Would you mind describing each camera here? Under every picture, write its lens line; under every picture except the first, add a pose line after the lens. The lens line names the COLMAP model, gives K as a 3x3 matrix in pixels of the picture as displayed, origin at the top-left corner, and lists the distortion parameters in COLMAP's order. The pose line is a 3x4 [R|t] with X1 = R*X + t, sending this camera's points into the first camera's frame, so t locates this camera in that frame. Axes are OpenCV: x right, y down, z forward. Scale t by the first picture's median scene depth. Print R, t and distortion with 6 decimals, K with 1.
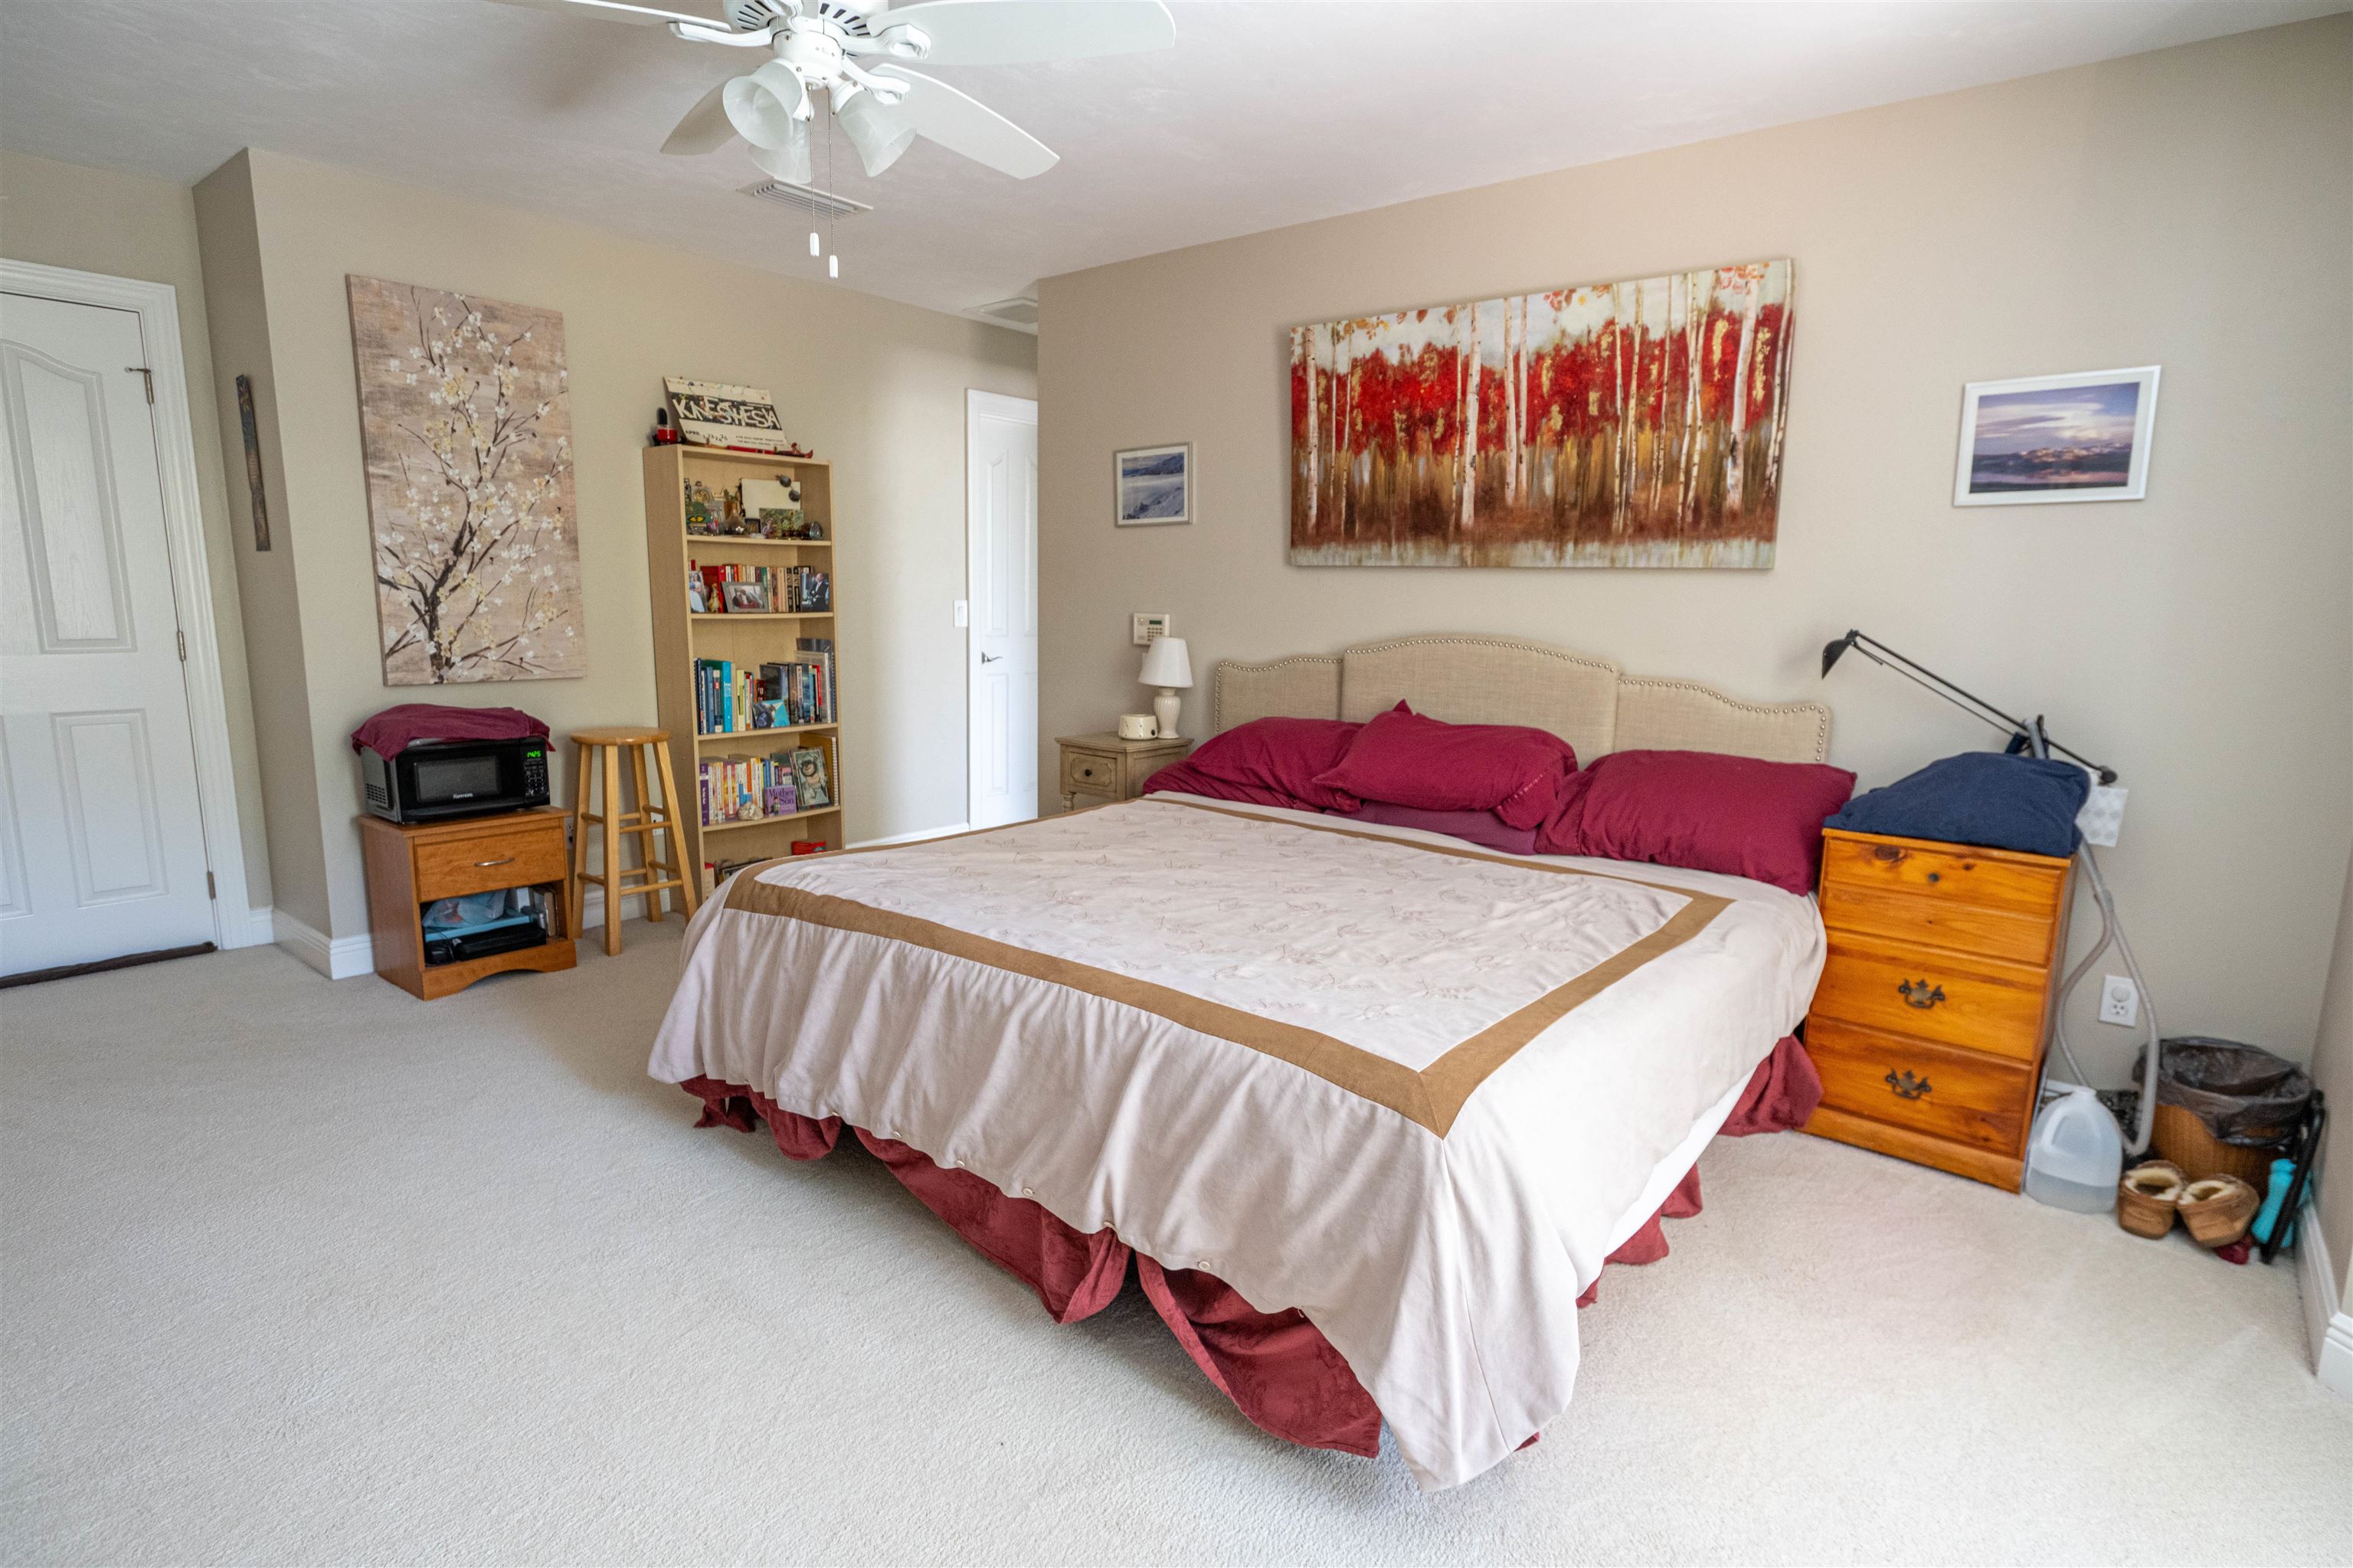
lens RADIAL K [[1201.4, 0, 1174.0], [0, 1201.4, 786.7], [0, 0, 1]] dist [-0.001507, 0.001162]
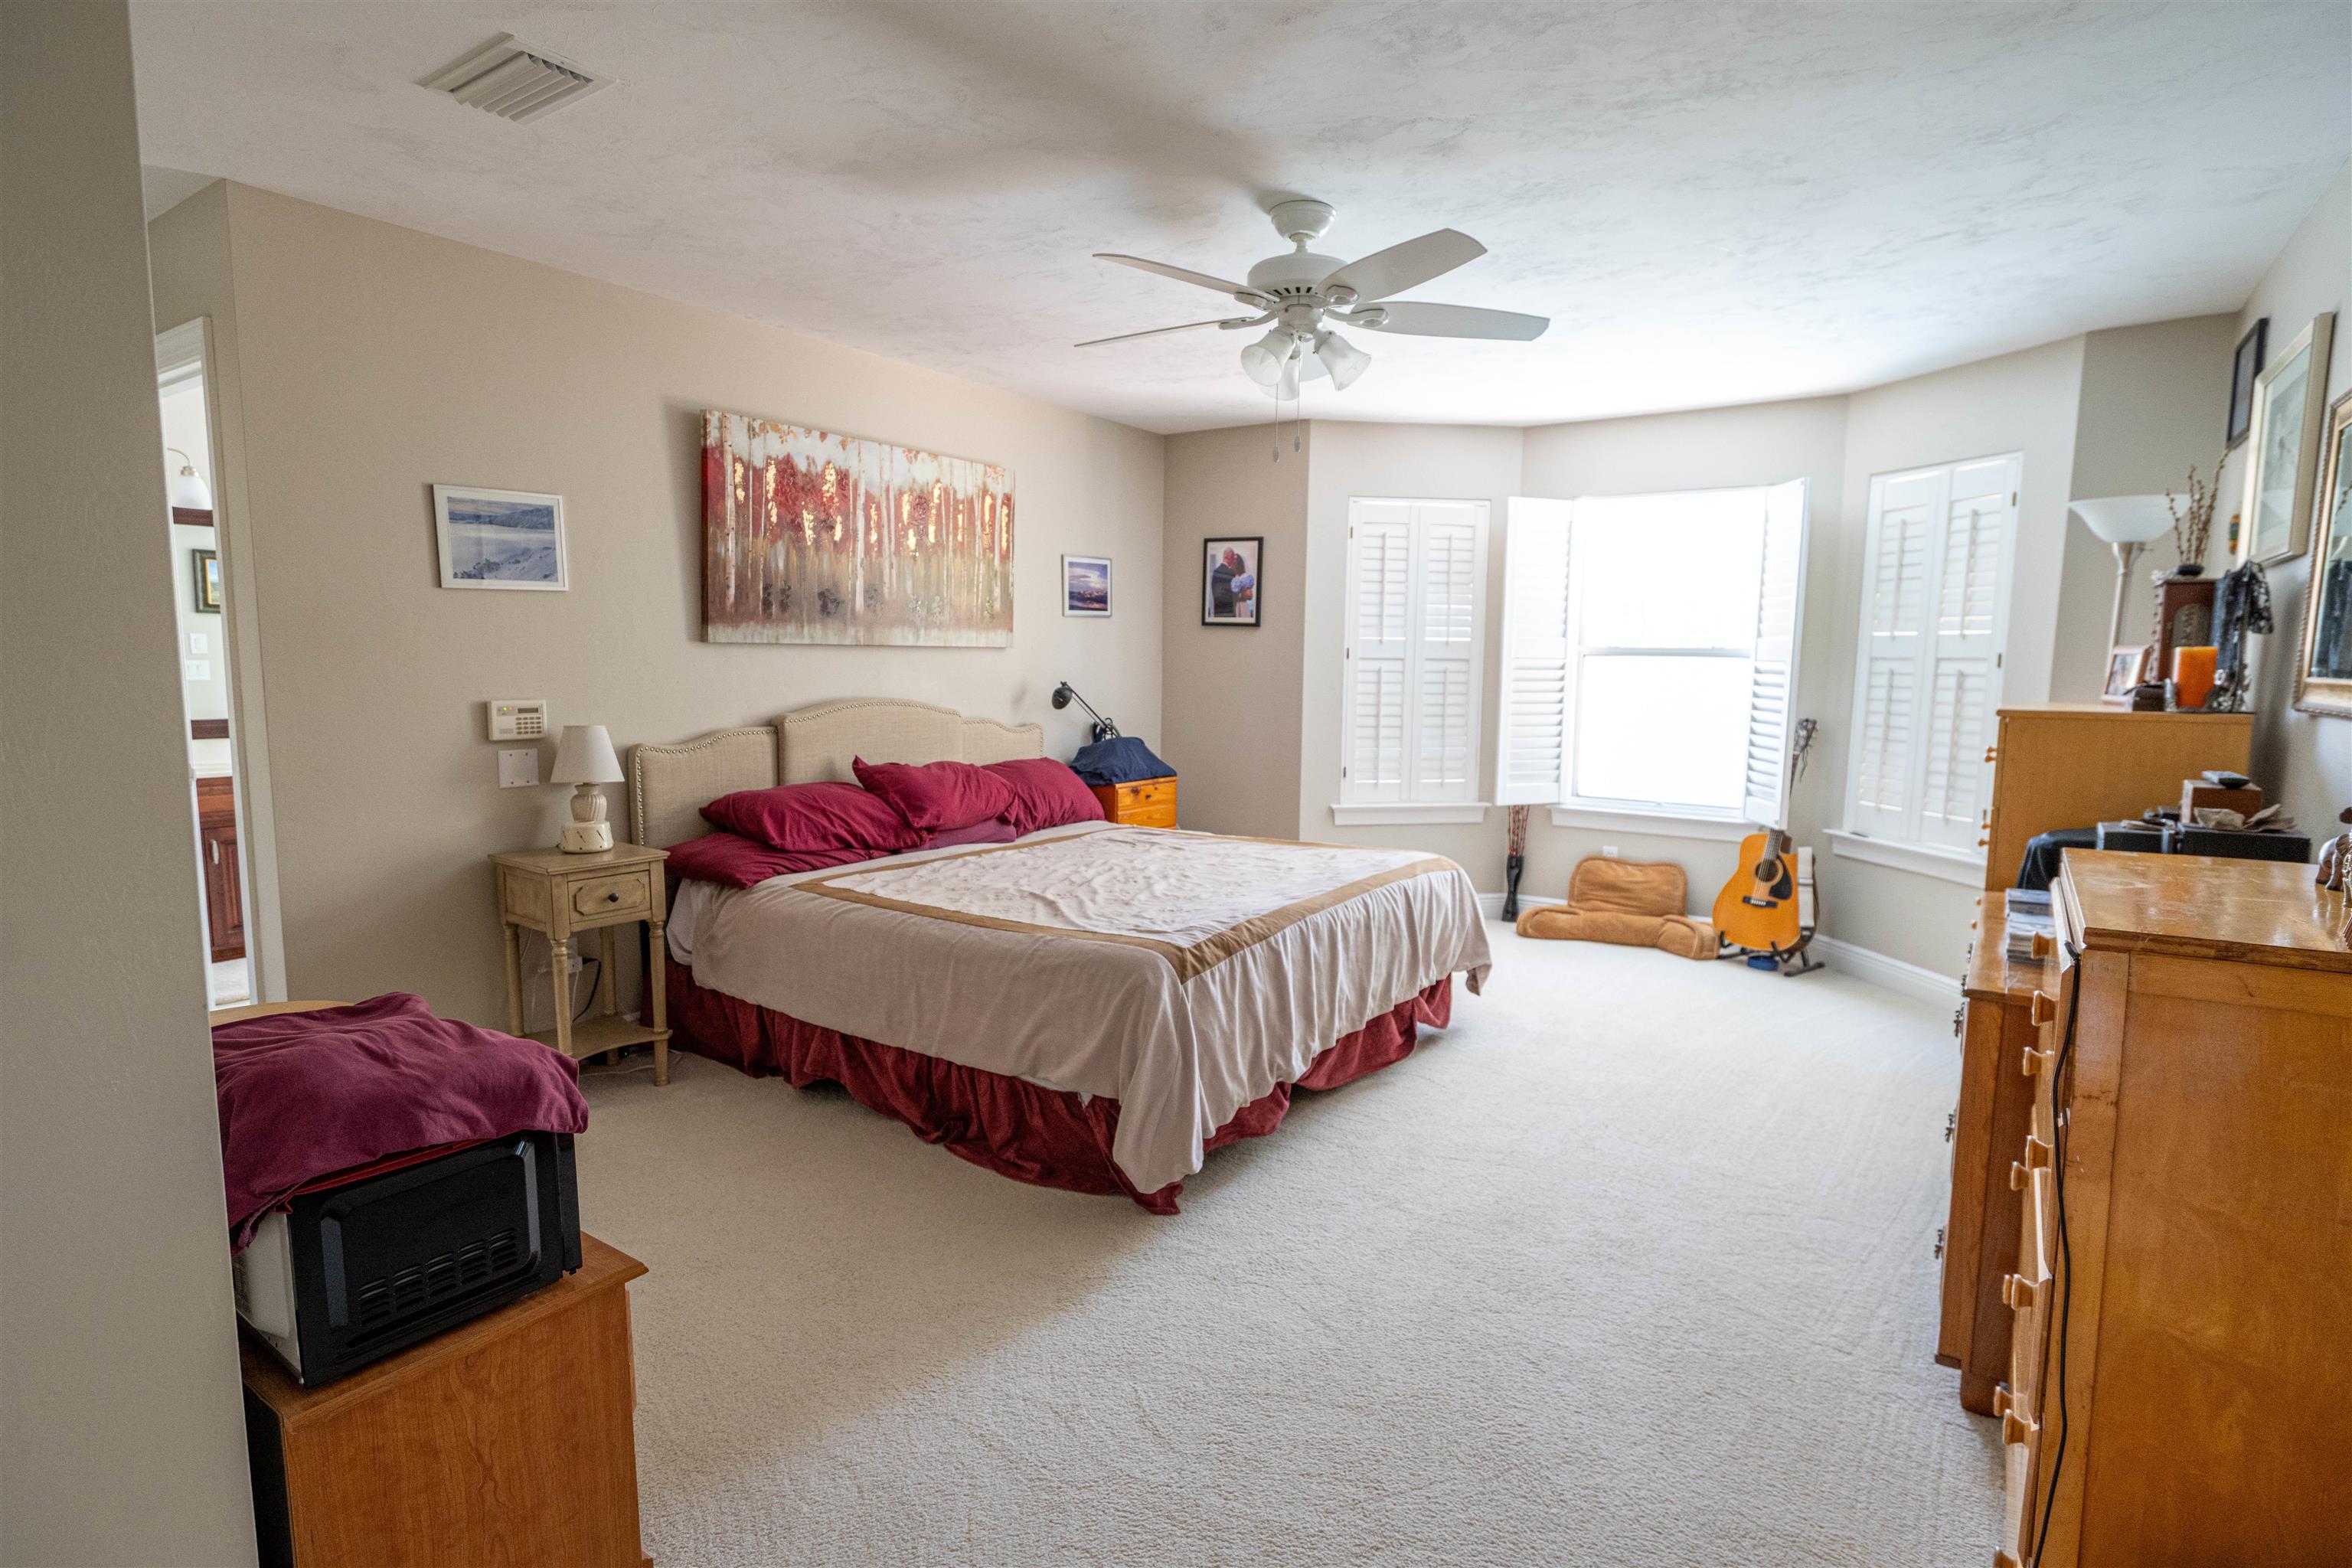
lens RADIAL K [[1200.9, 0, 1173.5], [0, 1200.9, 786.7], [0, 0, 1]] dist [-0.001507, 0.001162]
pose [[-0.079074, -0.141083, 0.986835, -1.038150], [0.135283, 0.979258, 0.150840, -0.182695], [-0.987647, 0.145430, -0.058348, 0.768959]]
